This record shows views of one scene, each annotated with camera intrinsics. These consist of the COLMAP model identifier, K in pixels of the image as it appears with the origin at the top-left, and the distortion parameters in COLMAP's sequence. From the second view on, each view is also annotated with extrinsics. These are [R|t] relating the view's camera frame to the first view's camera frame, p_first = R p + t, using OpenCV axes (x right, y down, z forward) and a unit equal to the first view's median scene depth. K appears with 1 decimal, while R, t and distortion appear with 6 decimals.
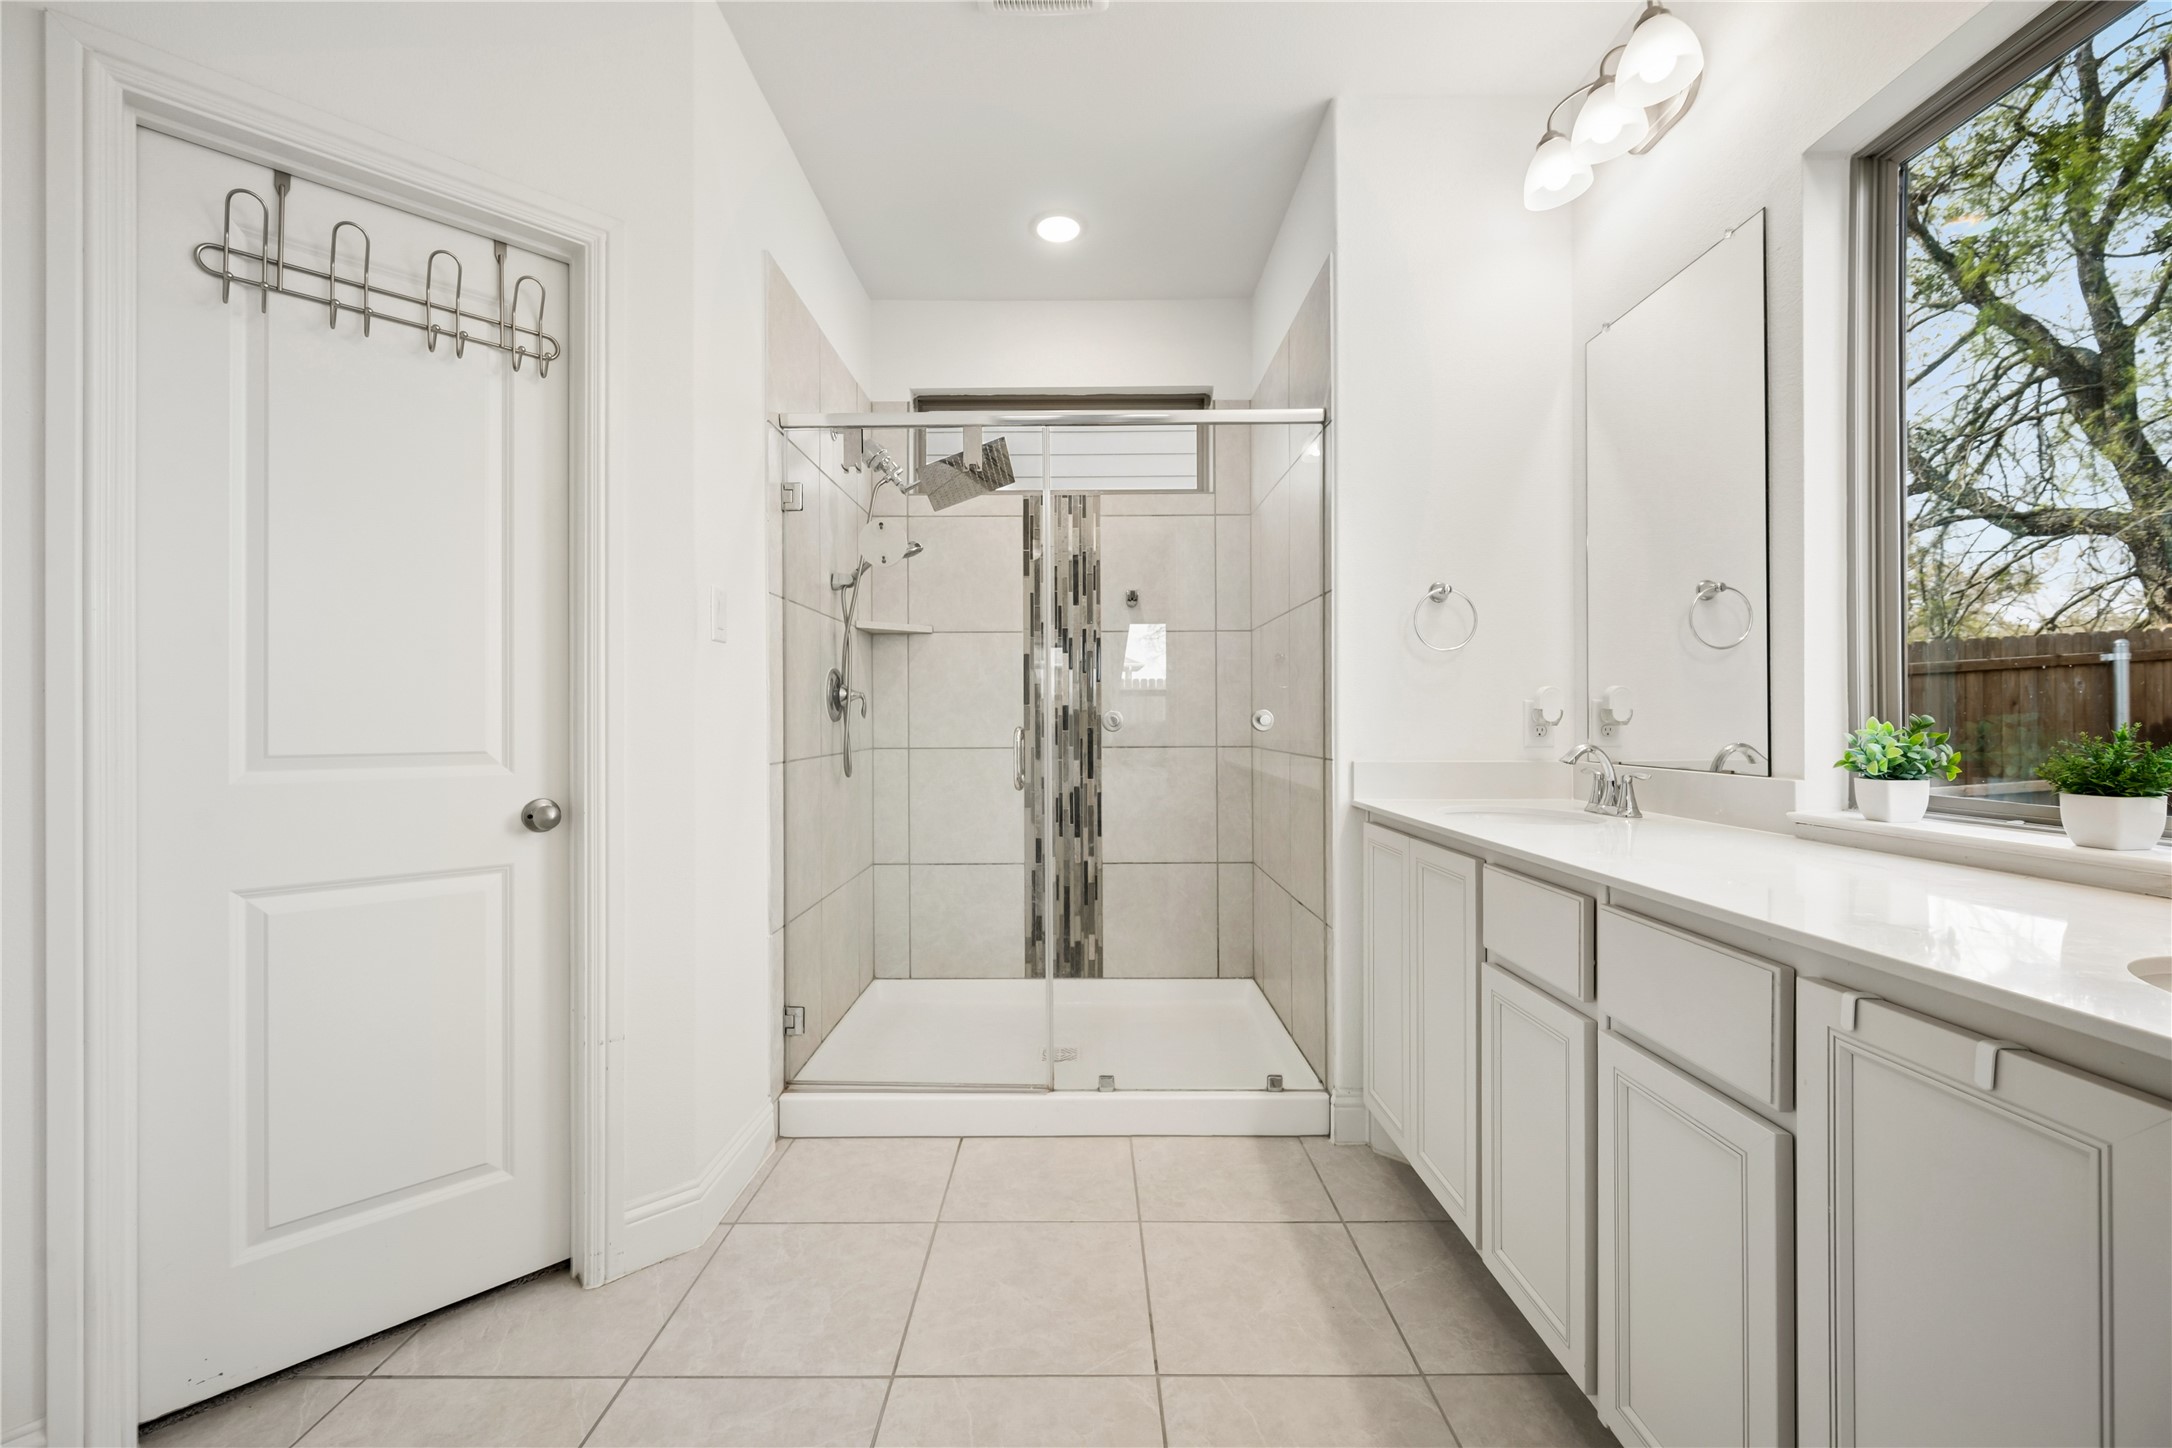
lens RADIAL K [[858.2, 0, 1078.0], [0, 858.2, 719.6], [0, 0, 1]] dist [0.000346, -0.000897]
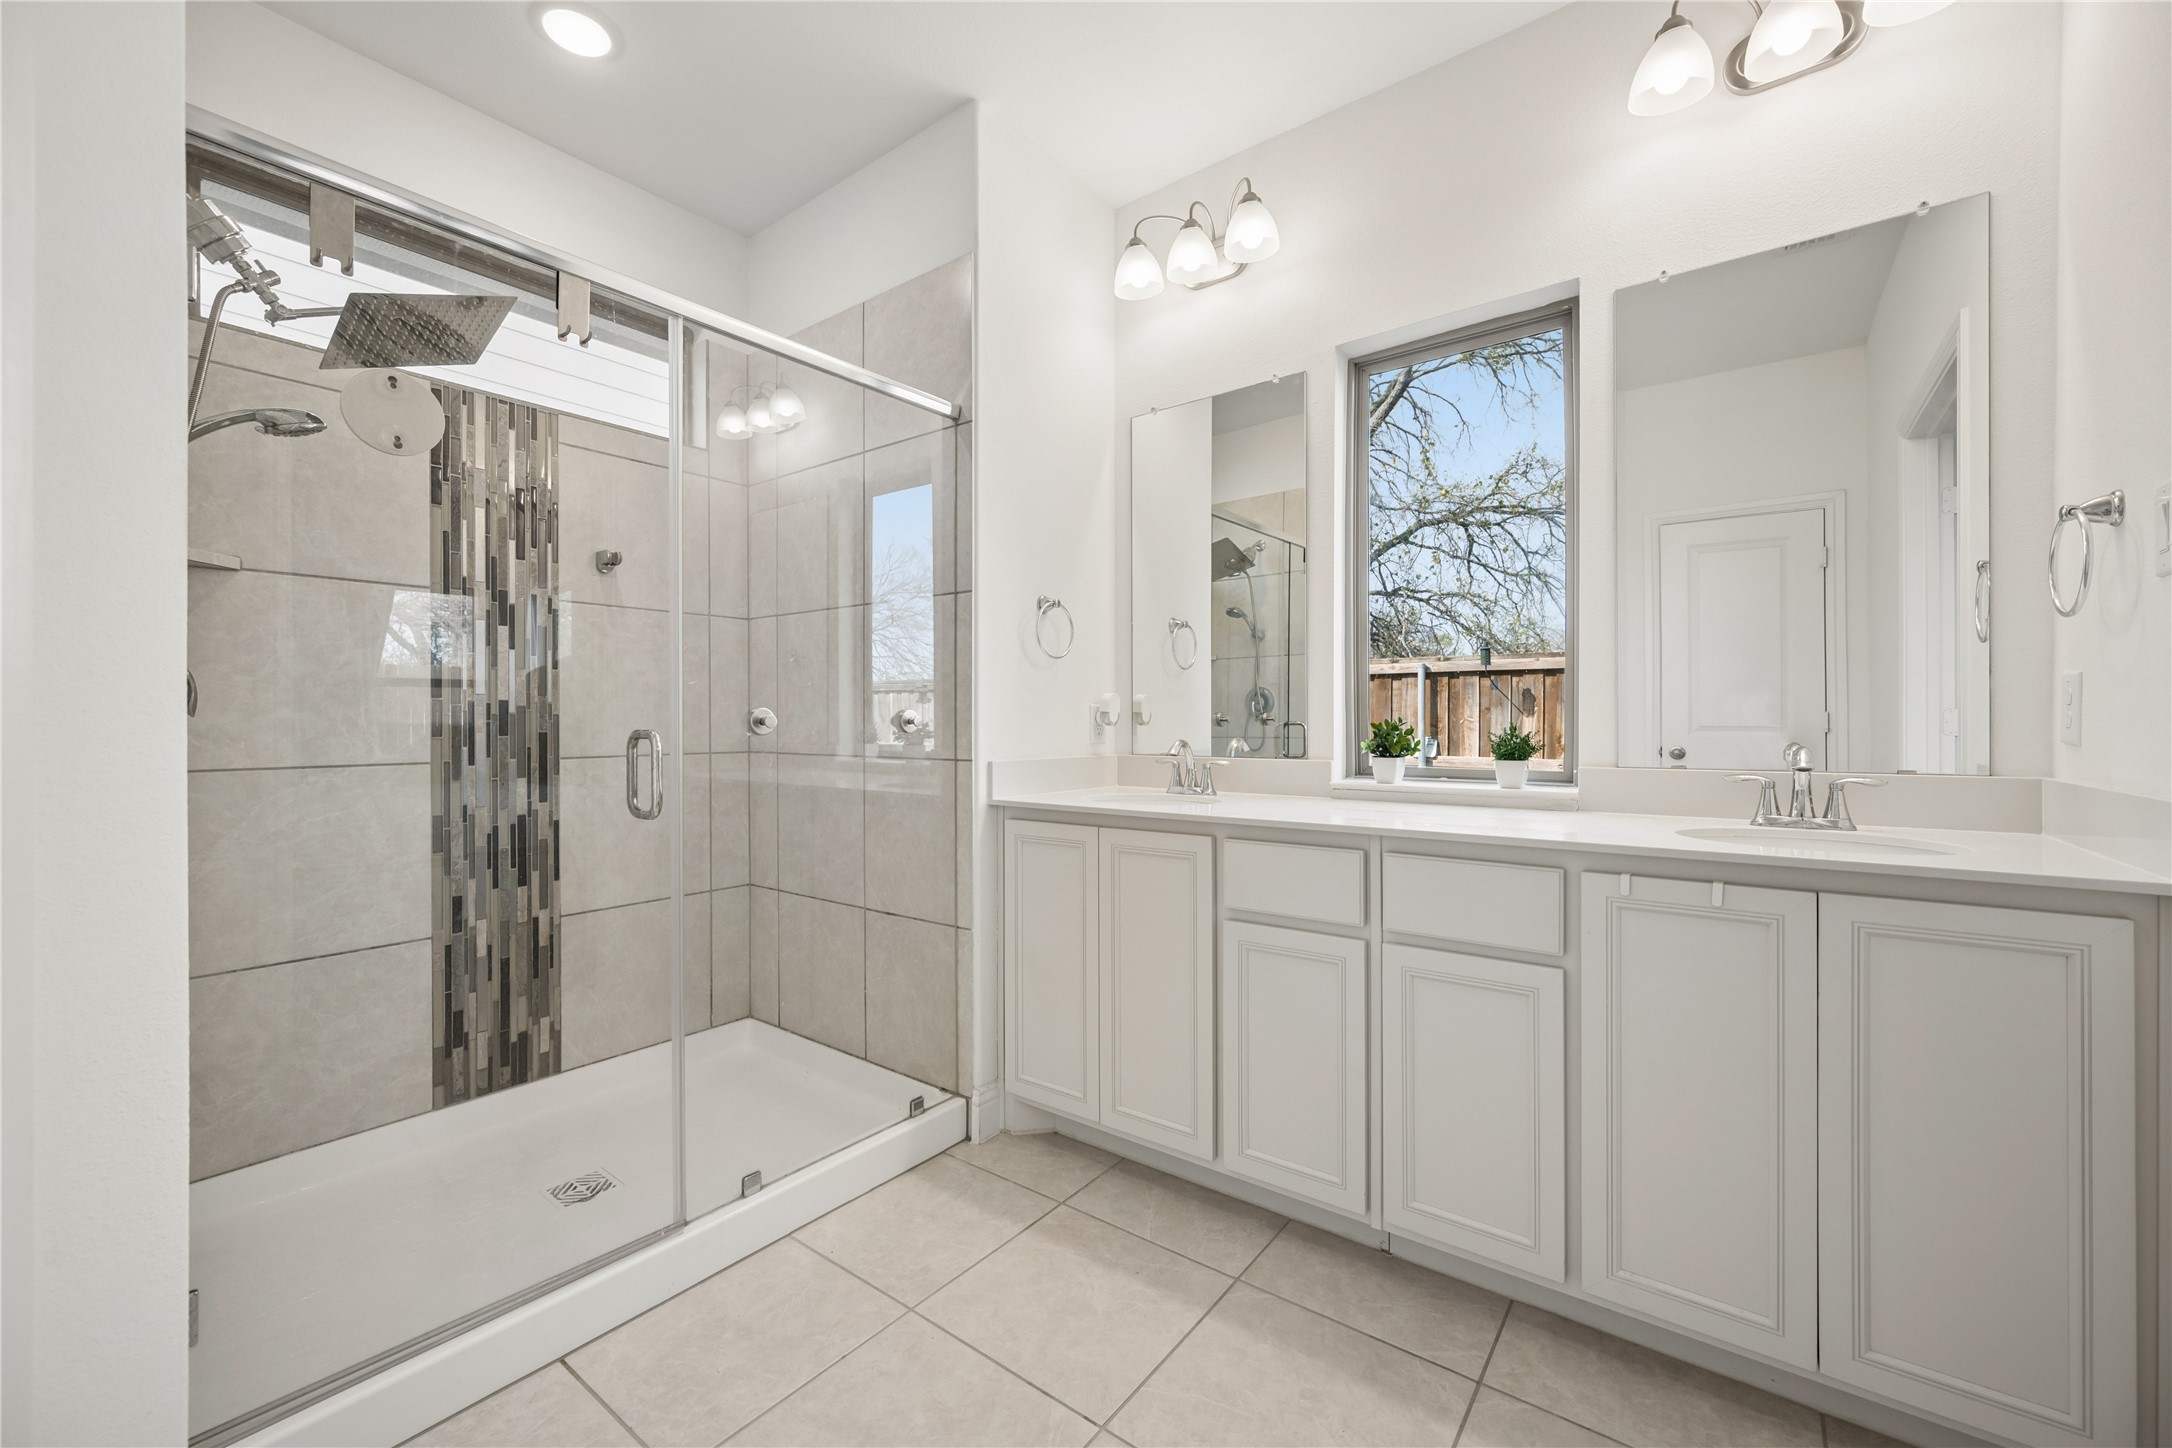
lens RADIAL K [[858.2, 0, 1081.8], [0, 858.2, 722.4], [0, 0, 1]] dist [0.000346, -0.000897]
pose [[0.605043, -0.000181, 0.796193, -0.287653], [0.000268, 1.000000, 0.000024, 0.001569], [-0.796193, 0.000199, 0.605043, 0.200536]]
